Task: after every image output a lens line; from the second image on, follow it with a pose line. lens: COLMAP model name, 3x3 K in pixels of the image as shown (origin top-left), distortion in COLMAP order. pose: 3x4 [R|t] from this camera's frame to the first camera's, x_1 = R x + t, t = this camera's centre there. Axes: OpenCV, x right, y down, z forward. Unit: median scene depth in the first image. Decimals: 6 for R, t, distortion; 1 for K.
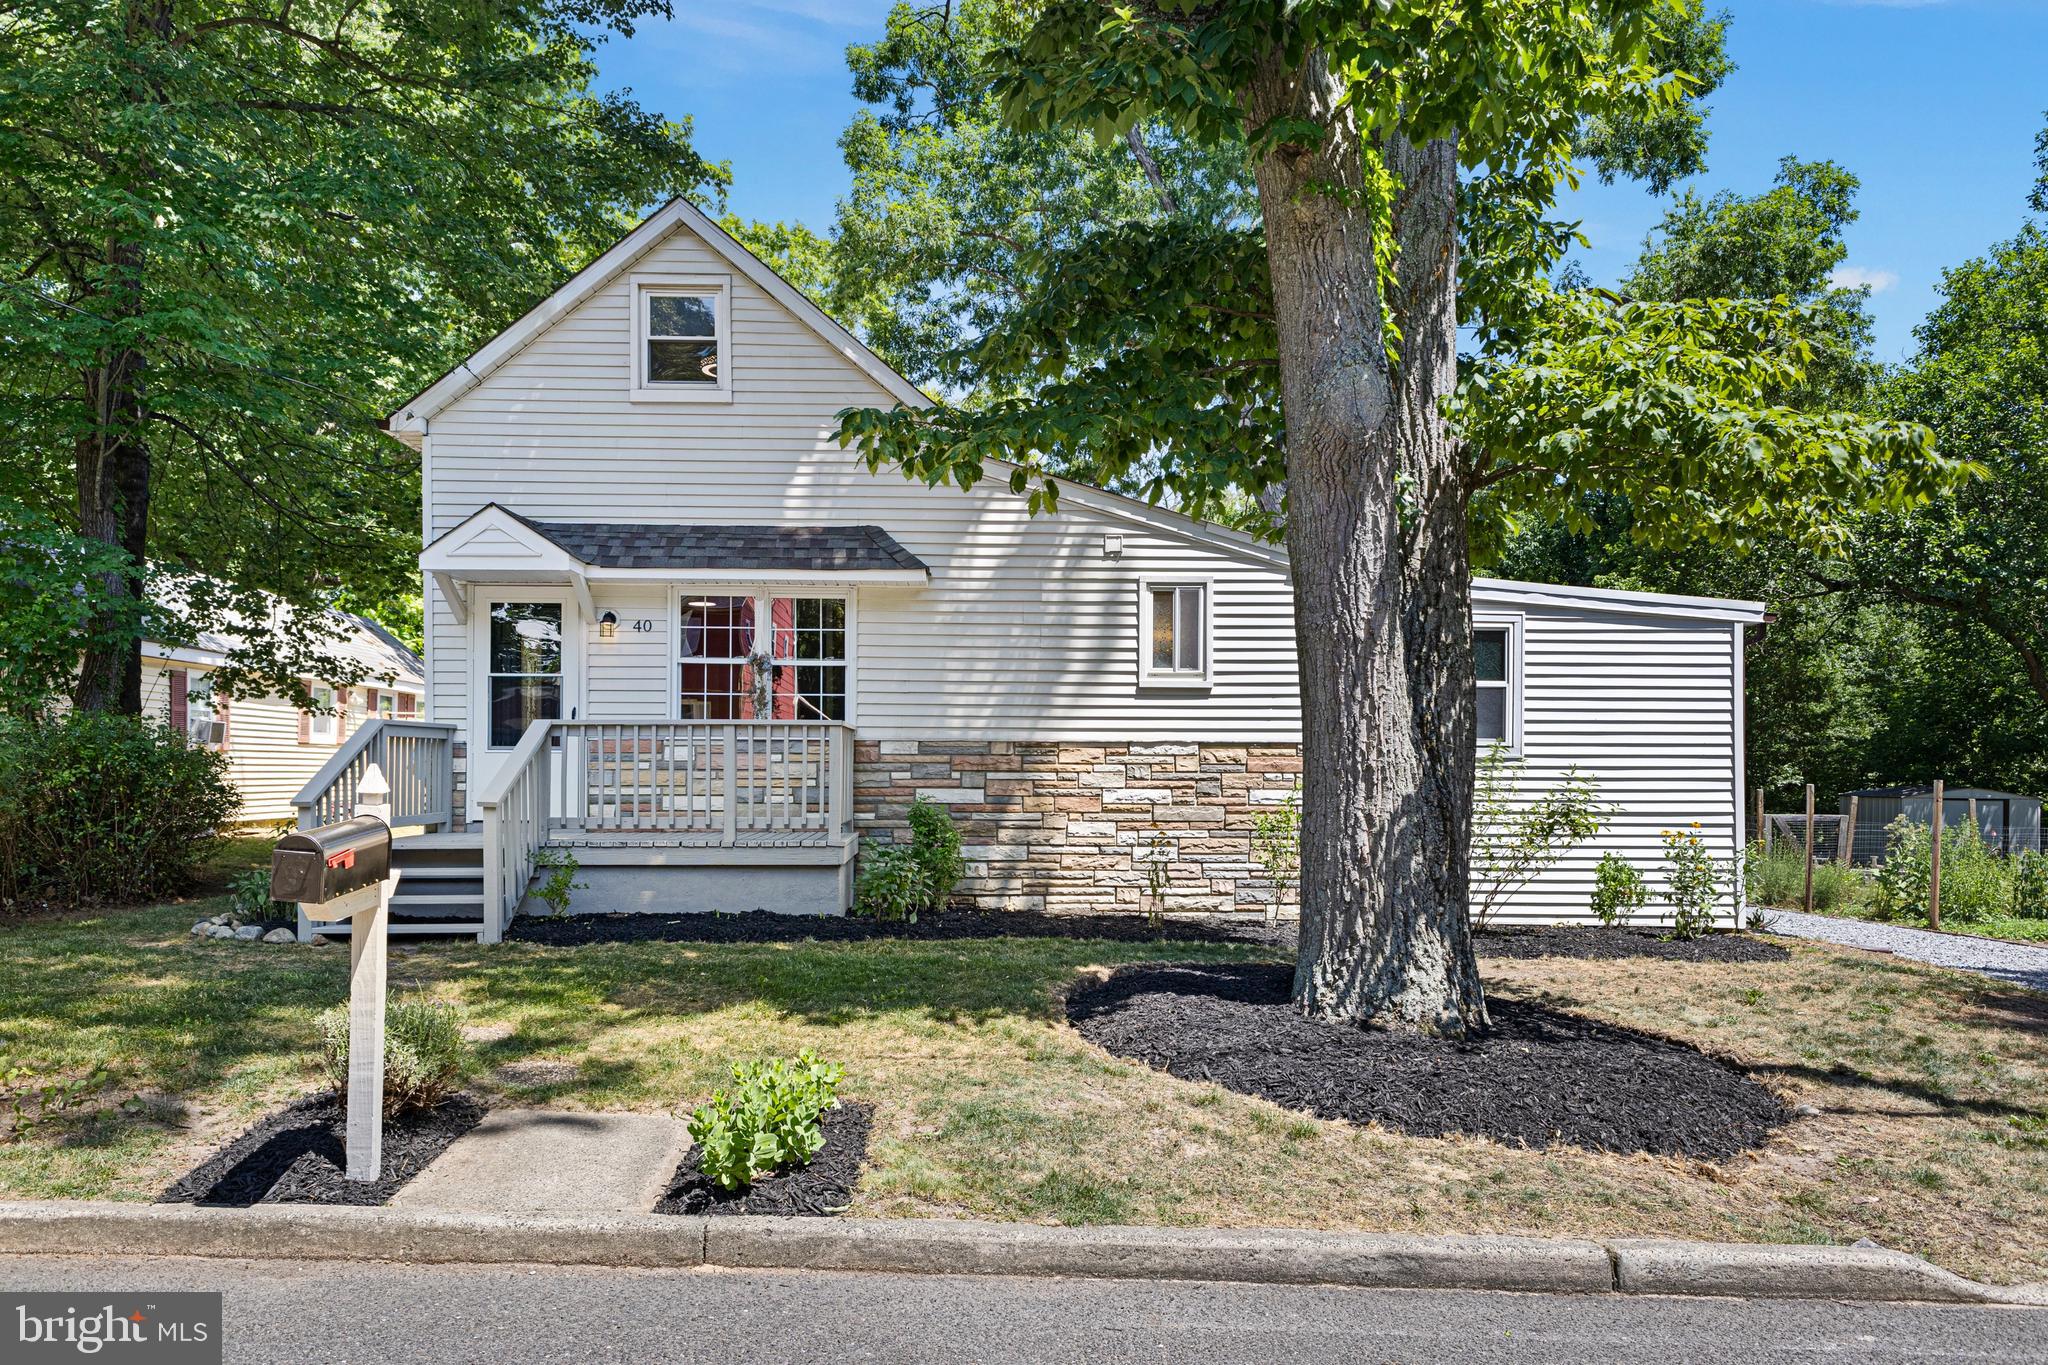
lens RADIAL K [[1436.7, 0, 1020.0], [0, 1436.7, 669.4], [0, 0, 1]] dist [0.040985, -0.000544]
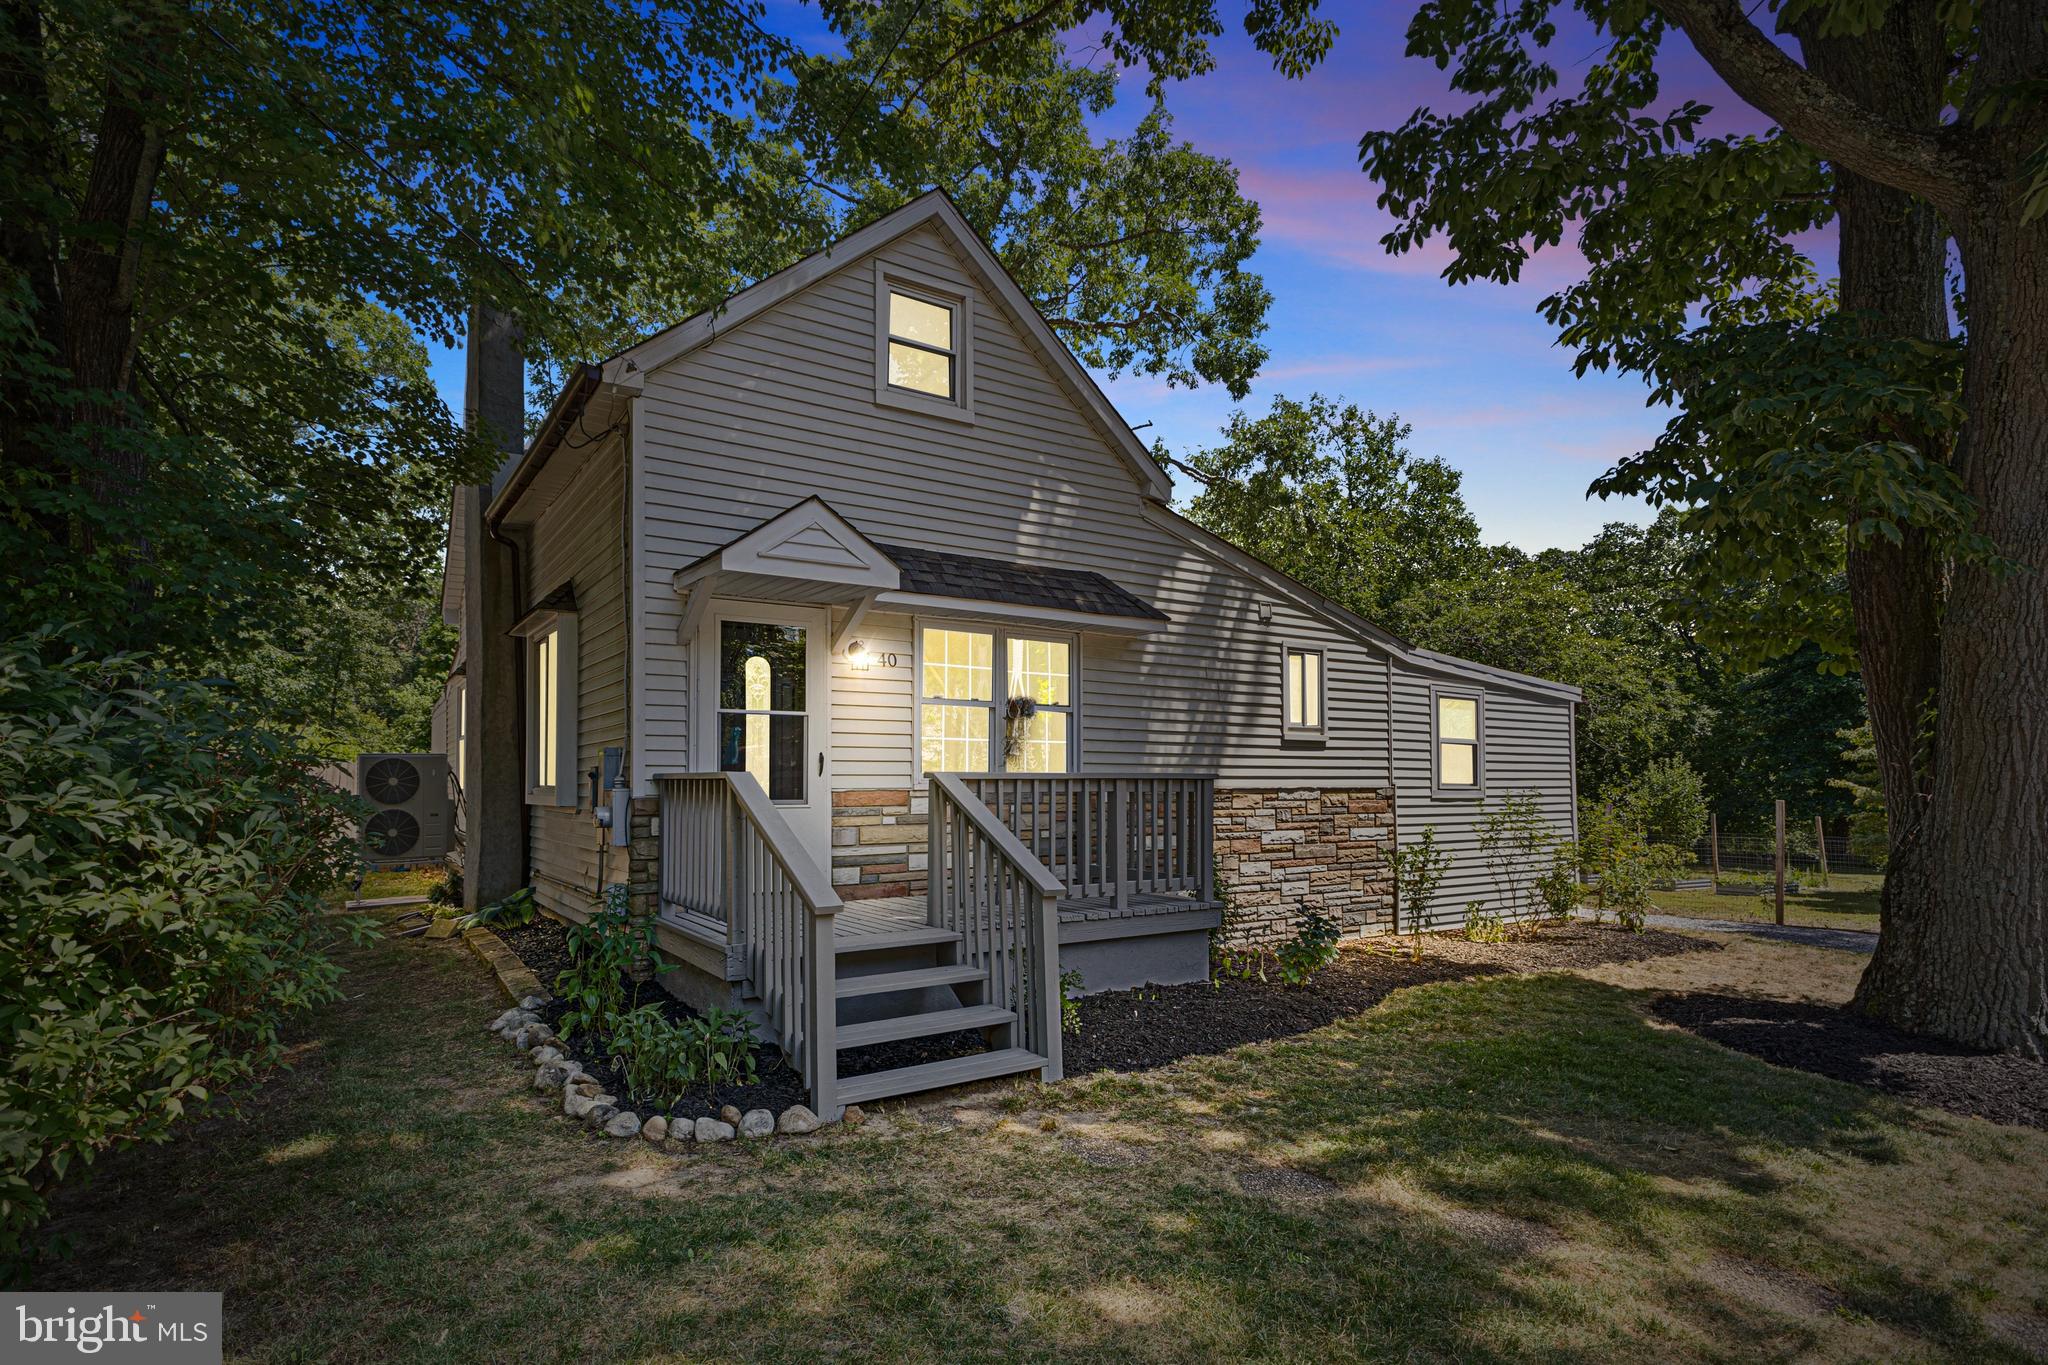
lens RADIAL K [[1035.7, 0, 1027.1], [0, 1035.7, 701.2], [0, 0, 1]] dist [0.018277, 0.000001]
pose [[0.847366, 0.035973, 0.529789, -0.518939], [-0.029265, 0.999350, -0.021049, 0.005367], [-0.530202, 0.002332, 0.847868, 0.420333]]
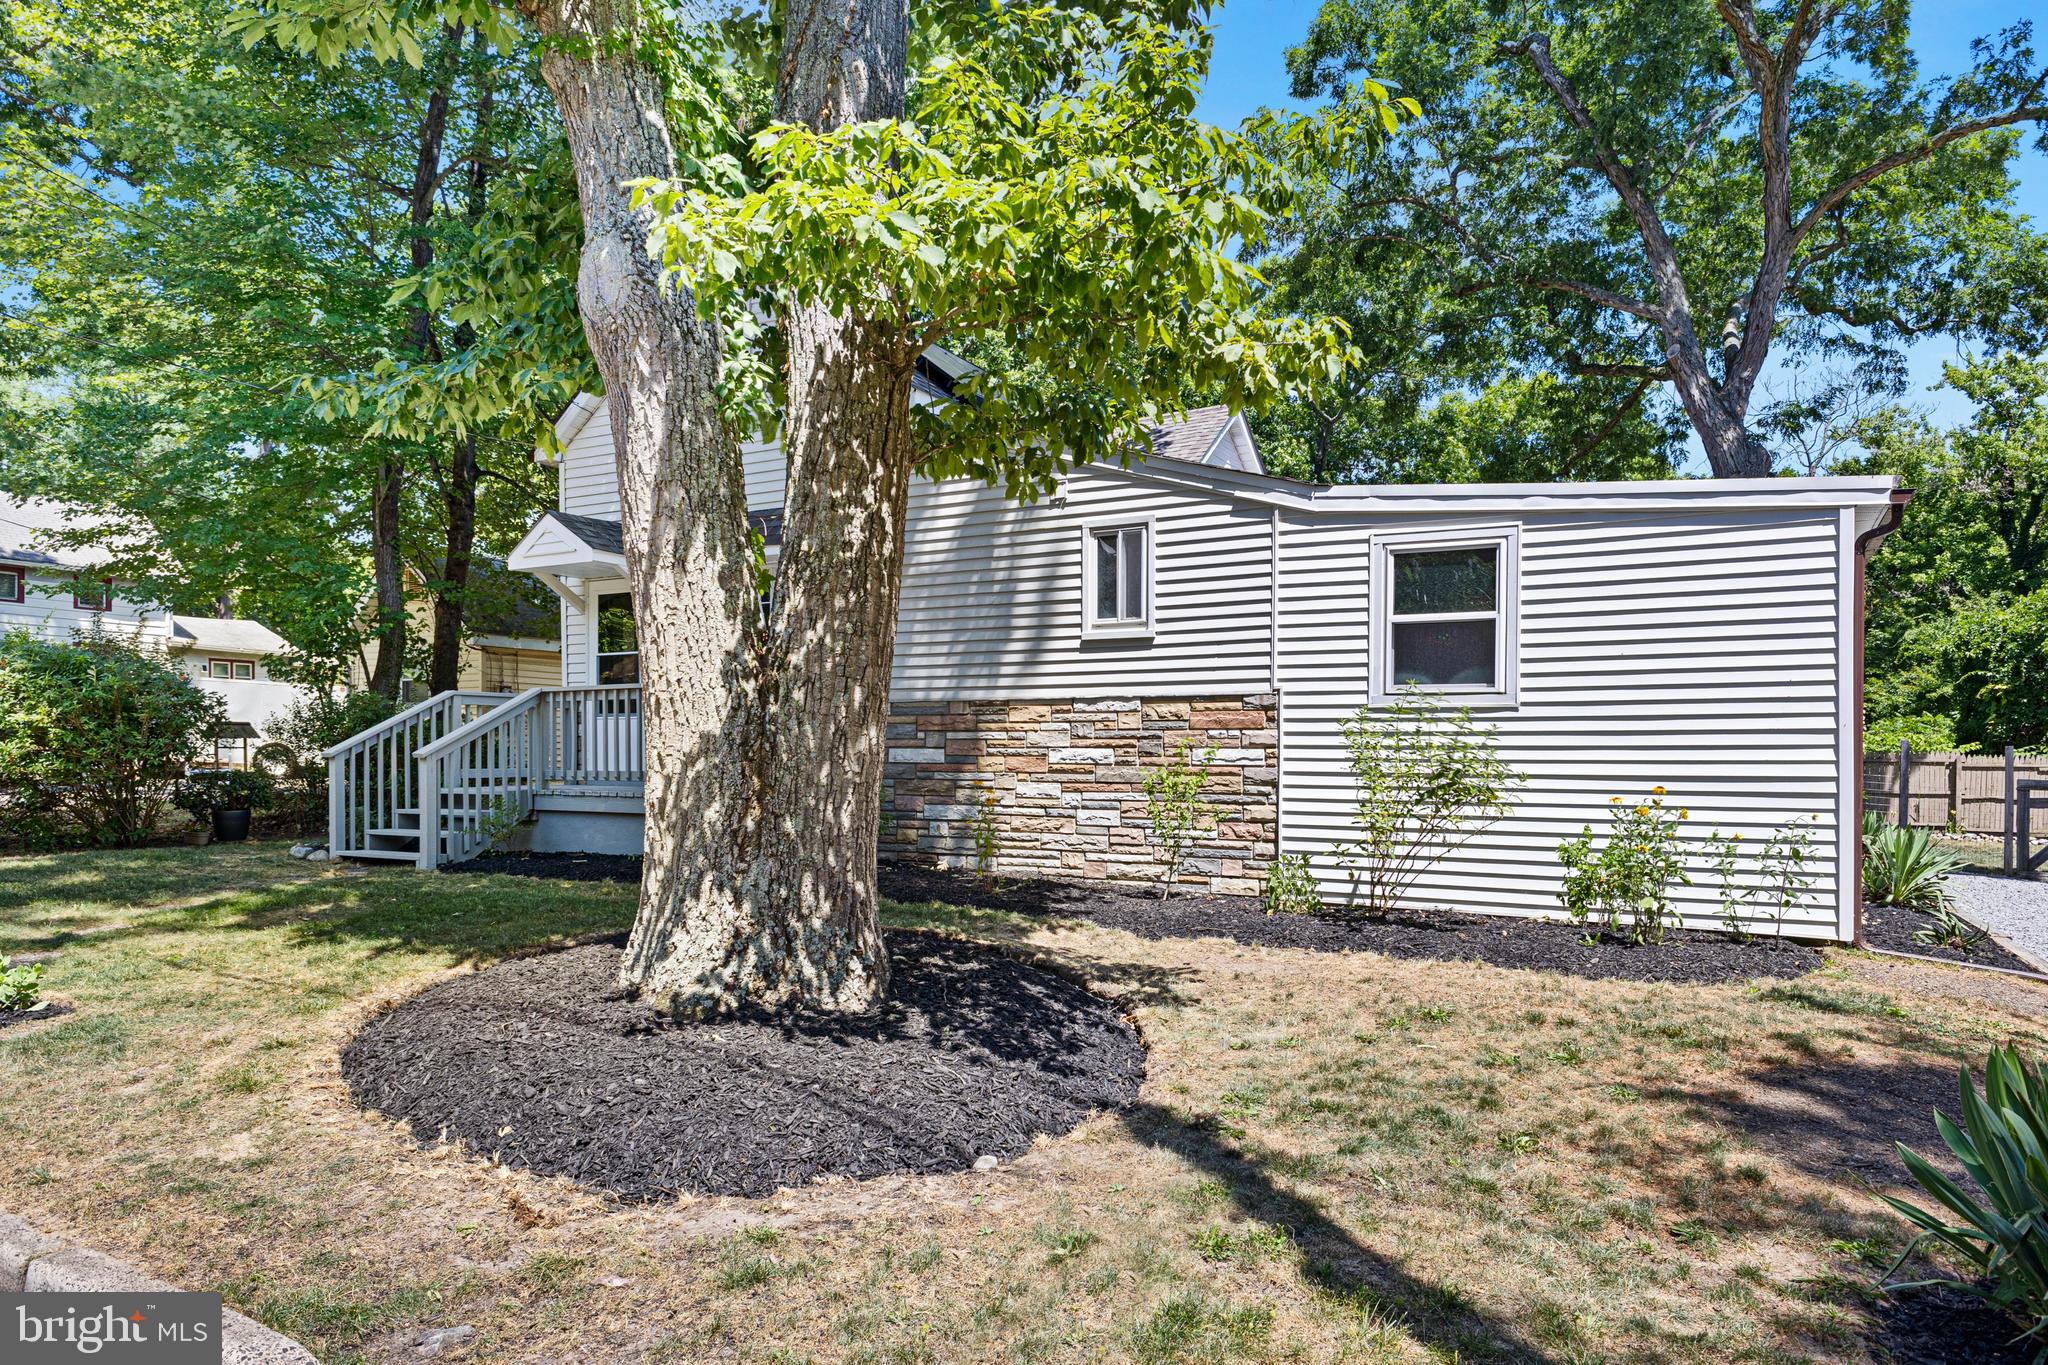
lens RADIAL K [[1277.4, 0, 1024.7], [0, 1277.4, 699.4], [0, 0, 1]] dist [0.006581, 0.002025]
pose [[0.854890, -0.023637, -0.518271, 0.484429], [0.036817, 0.999207, 0.015159, 0.037166], [0.517502, -0.032040, 0.855082, 0.265998]]
